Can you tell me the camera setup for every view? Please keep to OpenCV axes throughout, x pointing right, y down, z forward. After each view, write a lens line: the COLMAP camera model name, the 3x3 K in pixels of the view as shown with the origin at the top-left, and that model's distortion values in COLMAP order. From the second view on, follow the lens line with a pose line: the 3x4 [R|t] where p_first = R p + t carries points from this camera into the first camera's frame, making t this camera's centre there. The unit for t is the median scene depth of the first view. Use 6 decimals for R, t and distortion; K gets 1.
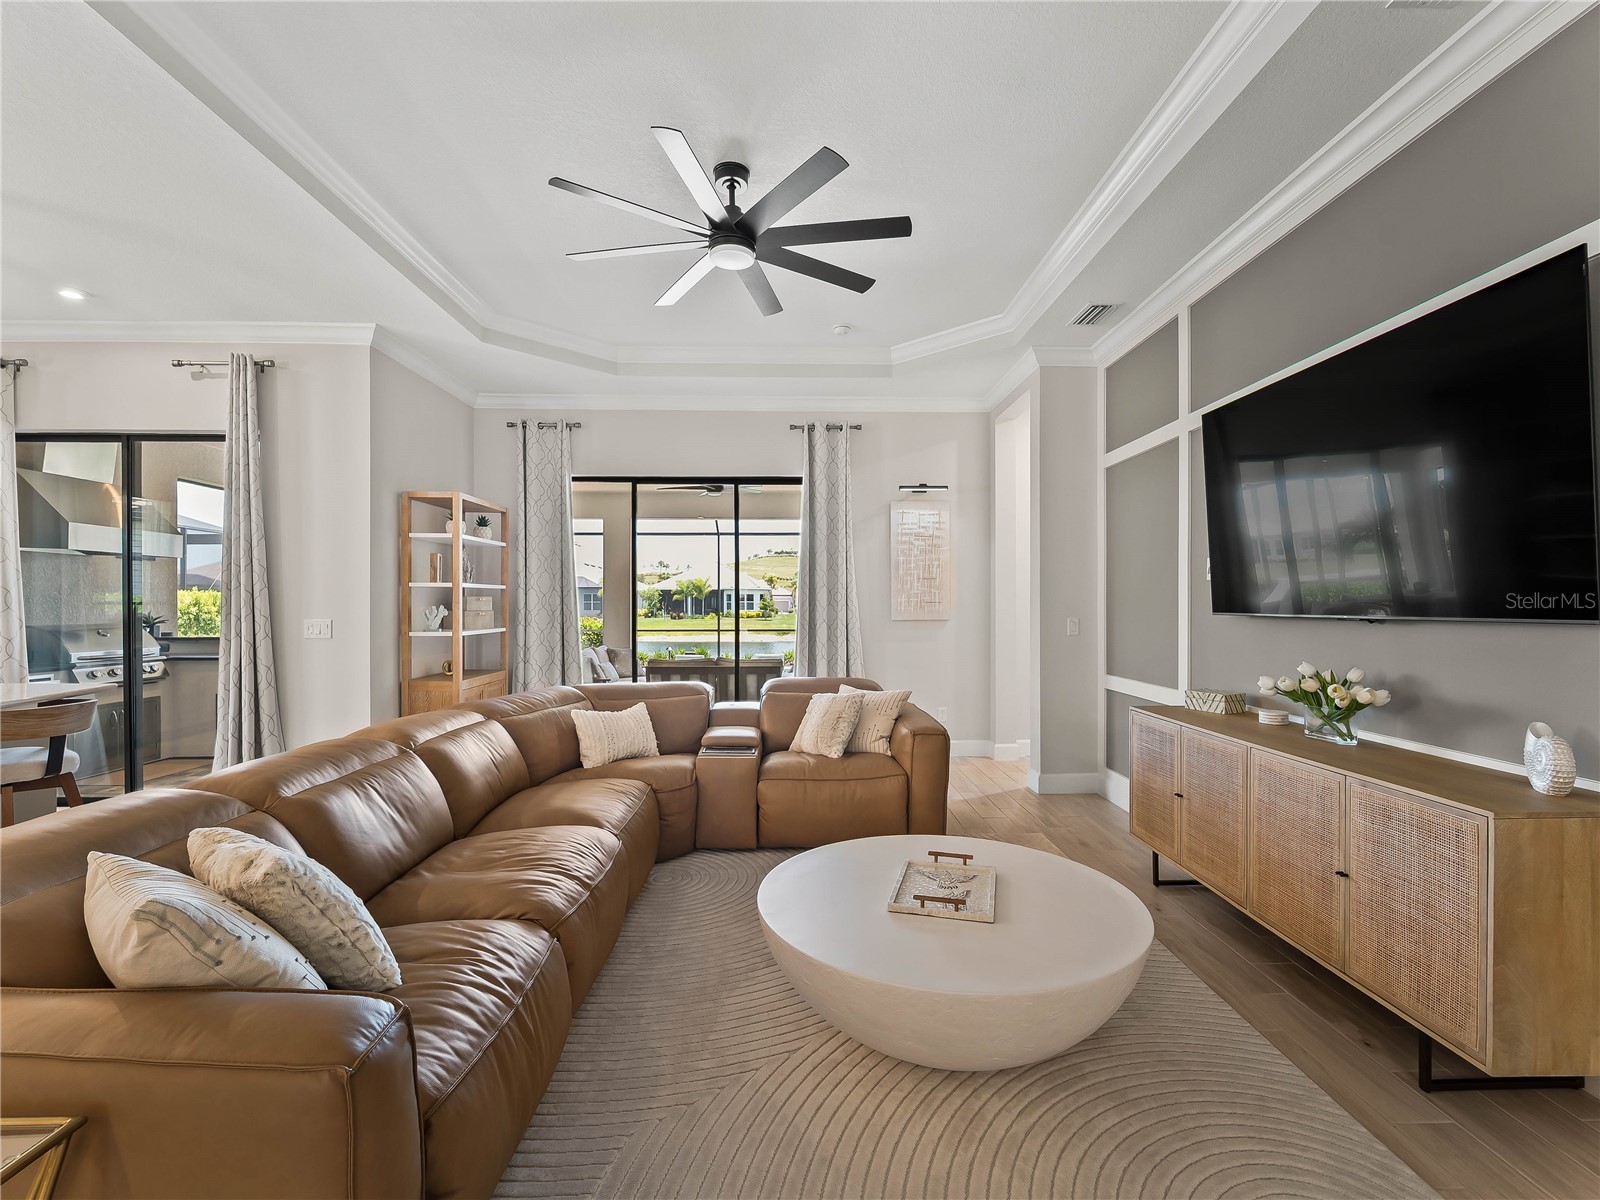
lens RADIAL K [[729.8, 0, 809.4], [0, 729.8, 602.8], [0, 0, 1]] dist [-0.001369, -0.001130]
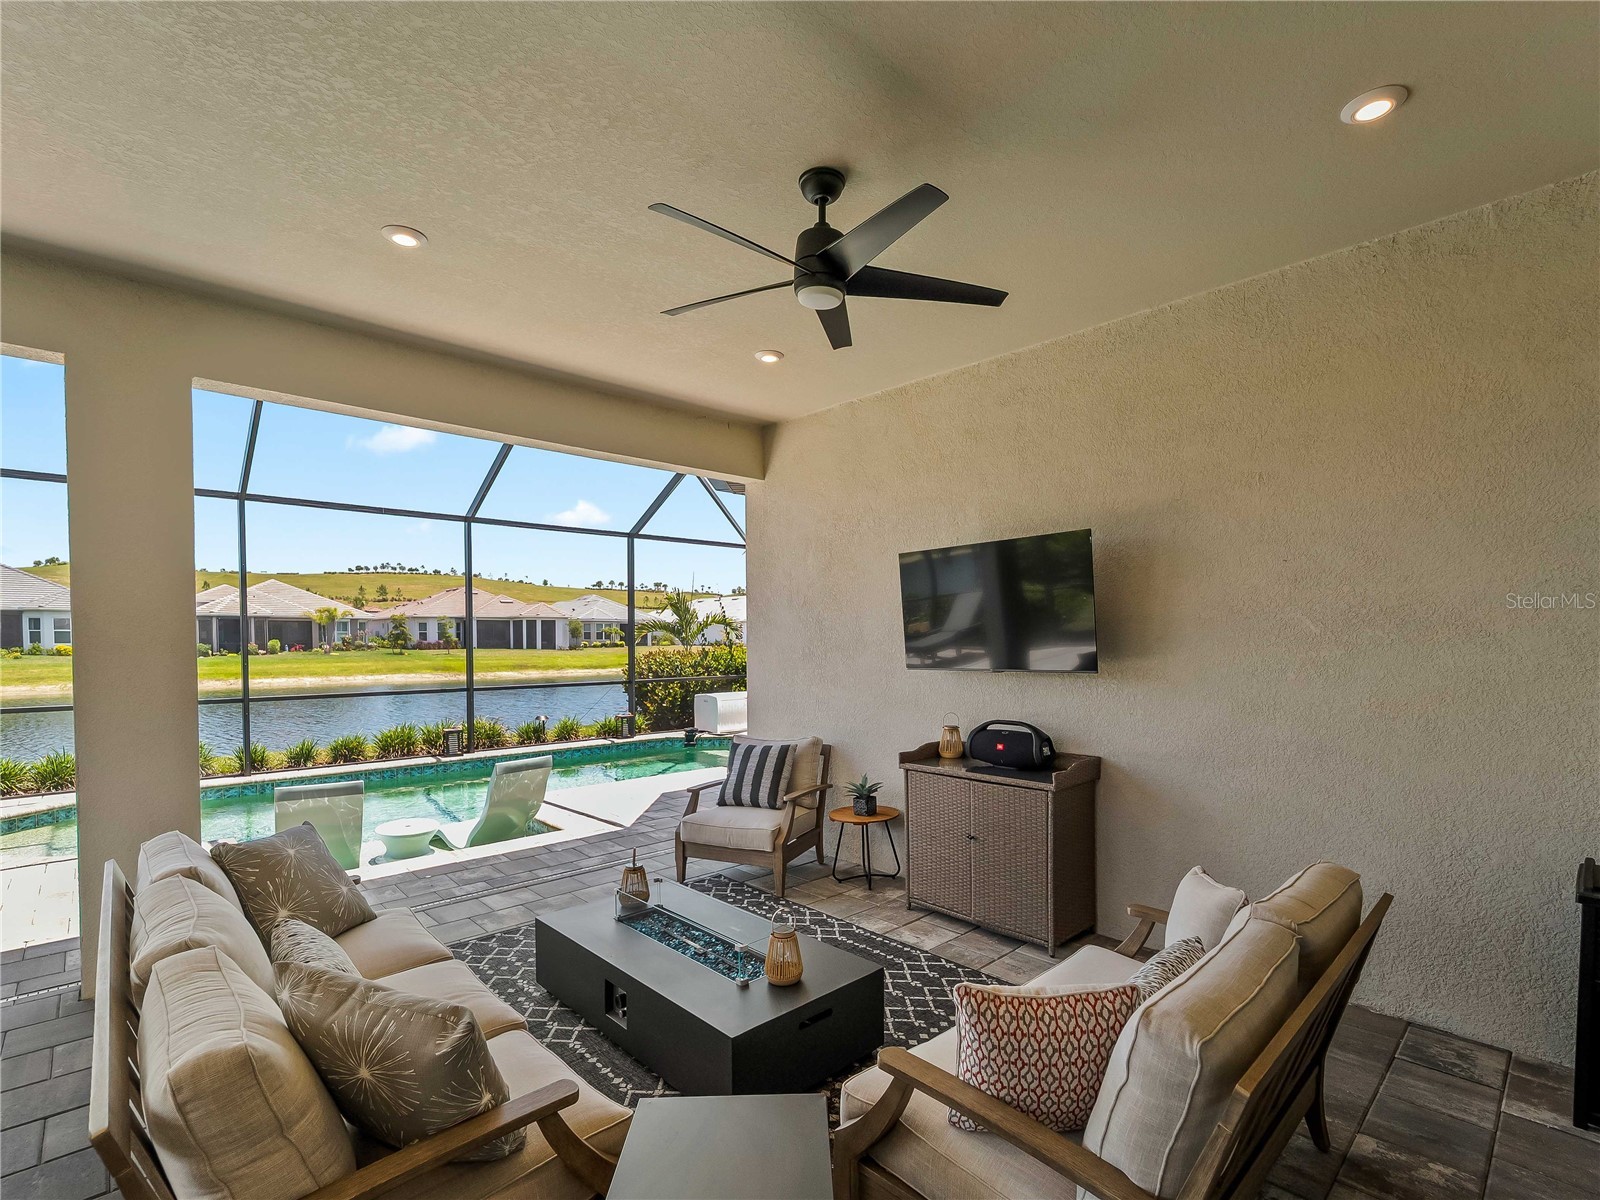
lens RADIAL K [[748.6, 0, 811.0], [0, 748.6, 647.0], [0, 0, 1]] dist [-0.002858, -0.000881]
pose [[0.747369, -0.007617, 0.664365, -0.576283], [-0.005046, 0.999840, 0.017140, -0.022586], [-0.664390, -0.016162, 0.747212, 1.332853]]
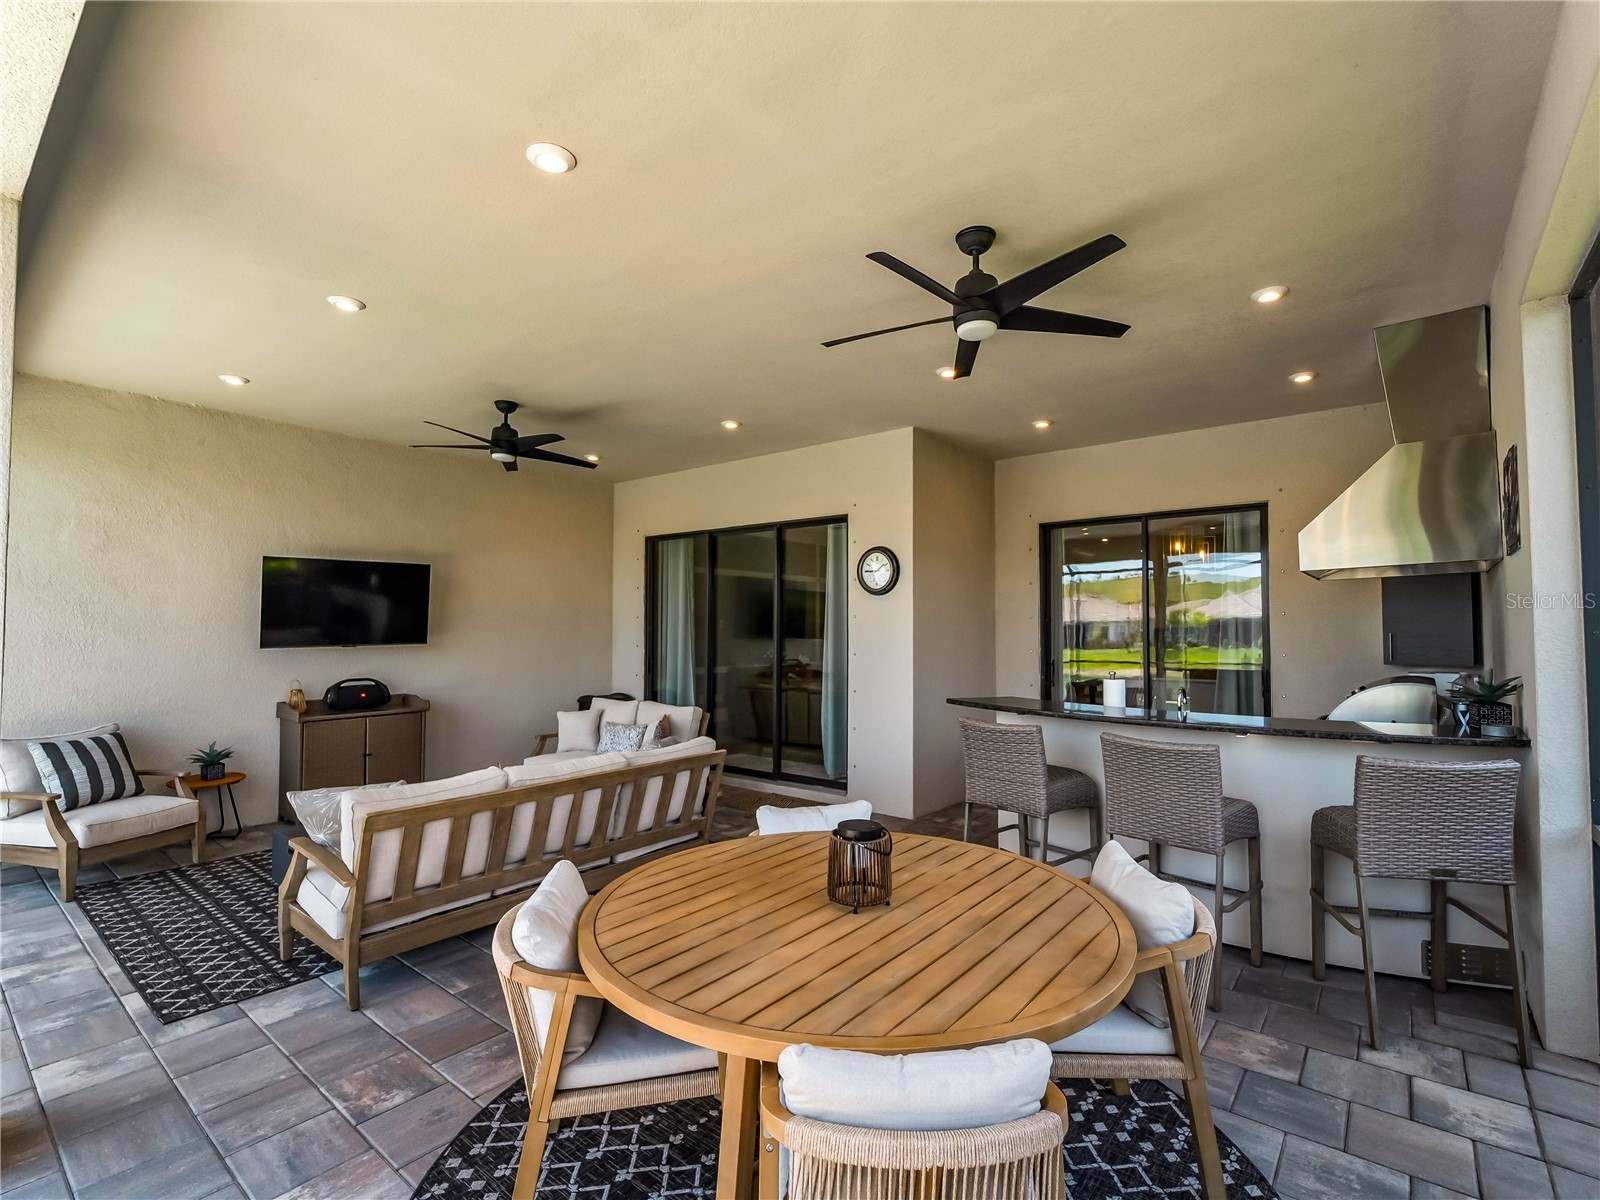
lens RADIAL K [[750.3, 0, 803.8], [0, 750.3, 609.5], [0, 0, 1]] dist [-0.002603, -0.001599]
pose [[-0.758688, 0.016494, 0.651245, -1.227125], [-0.006375, 0.999444, -0.032739, -0.007873], [-0.651422, -0.028990, -0.758161, 2.244404]]
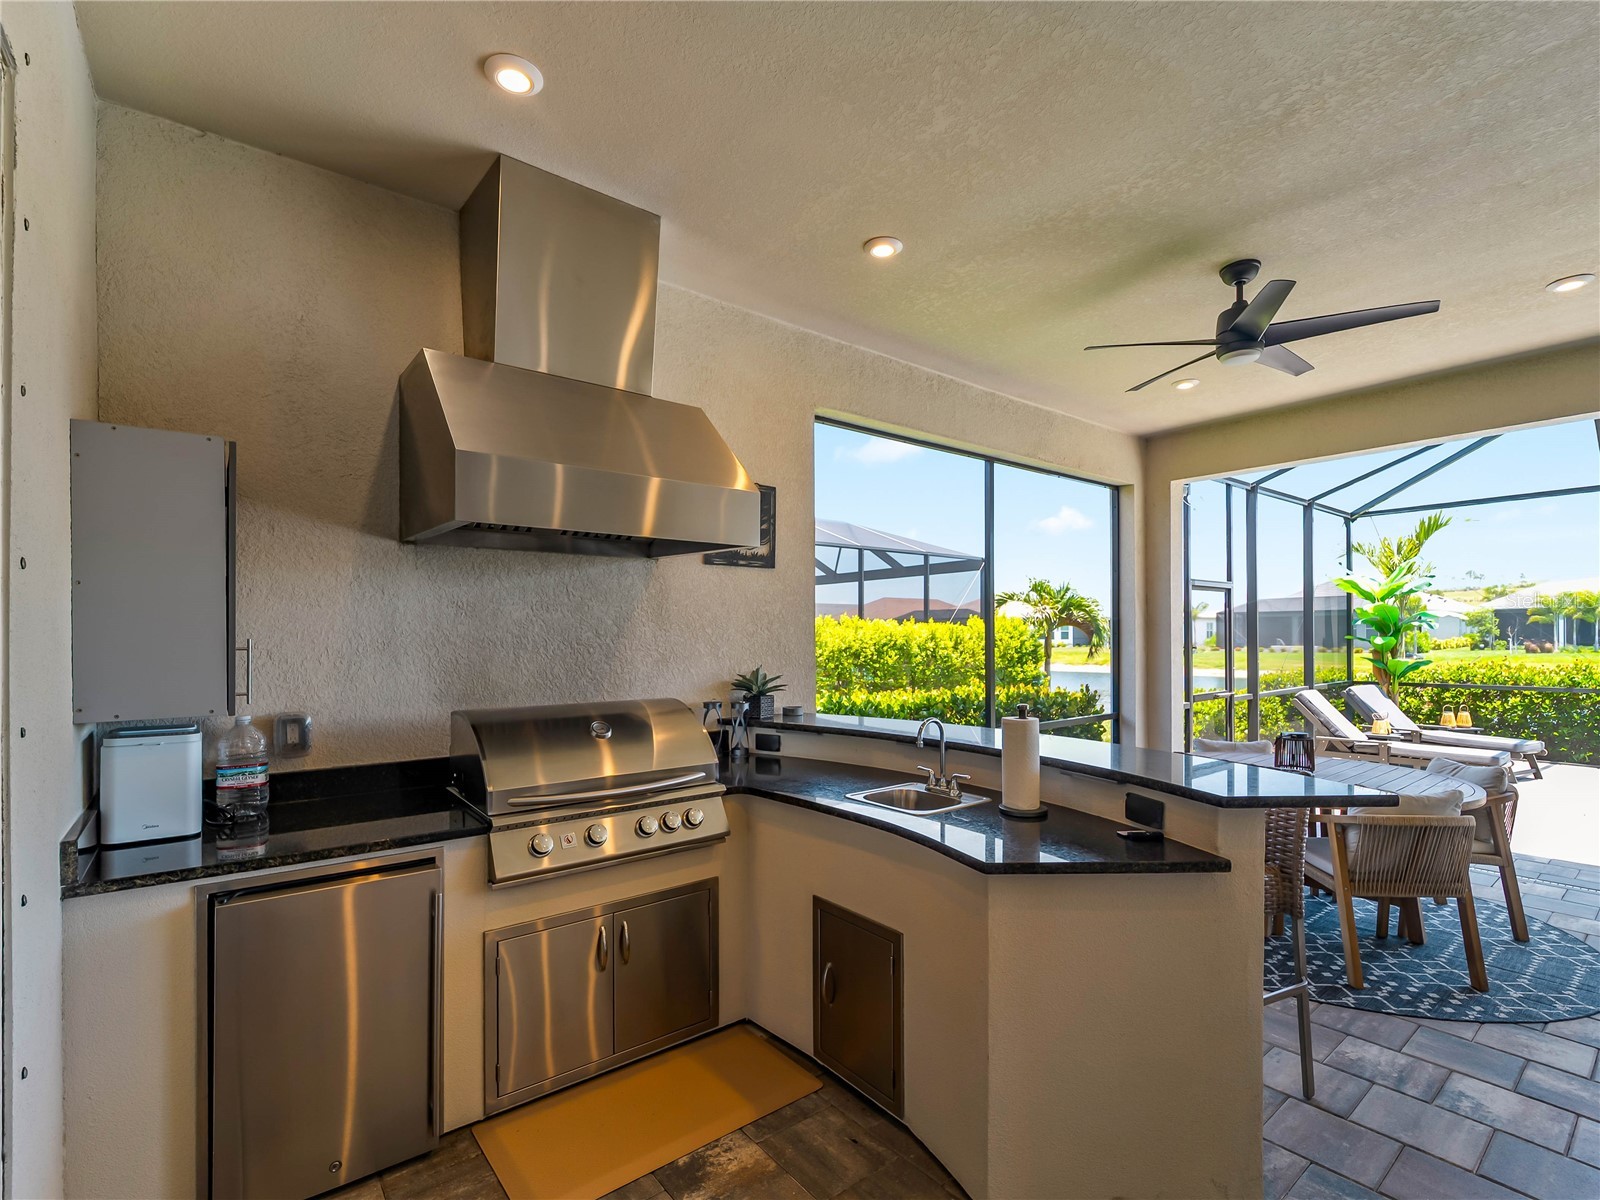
lens RADIAL K [[729.6, 0, 800.6], [0, 729.6, 634.0], [0, 0, 1]] dist [-0.001722, -0.000441]
pose [[0.592979, -0.004832, -0.805204, -0.663567], [0.009232, 0.999957, 0.000798, -0.015799], [0.805165, -0.007907, 0.592998, 1.001868]]
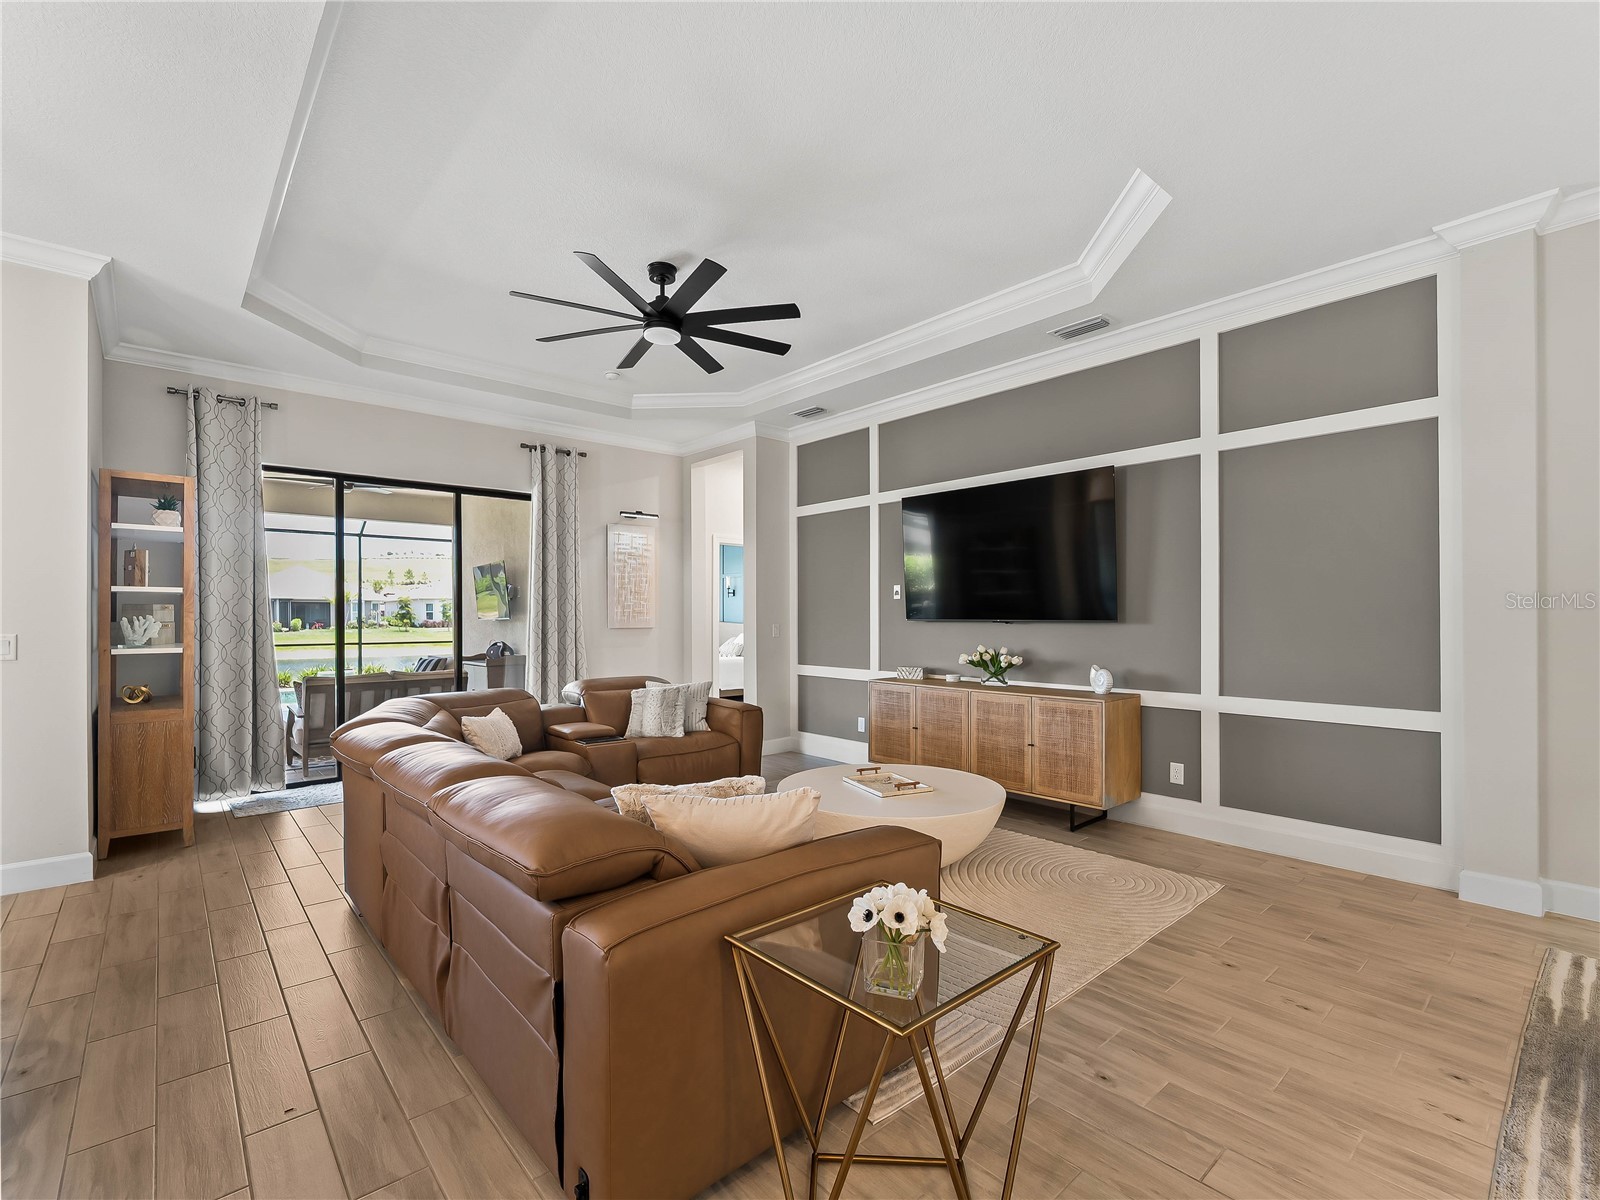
lens RADIAL K [[723.2, 0, 802.9], [0, 723.2, 608.1], [0, 0, 1]] dist [0.002314, -0.000086]
pose [[0.766675, 0.006453, 0.642003, -0.465571], [-0.001551, 0.999965, -0.008199, 0.001362], [-0.642033, 0.005290, 0.766659, -0.066772]]
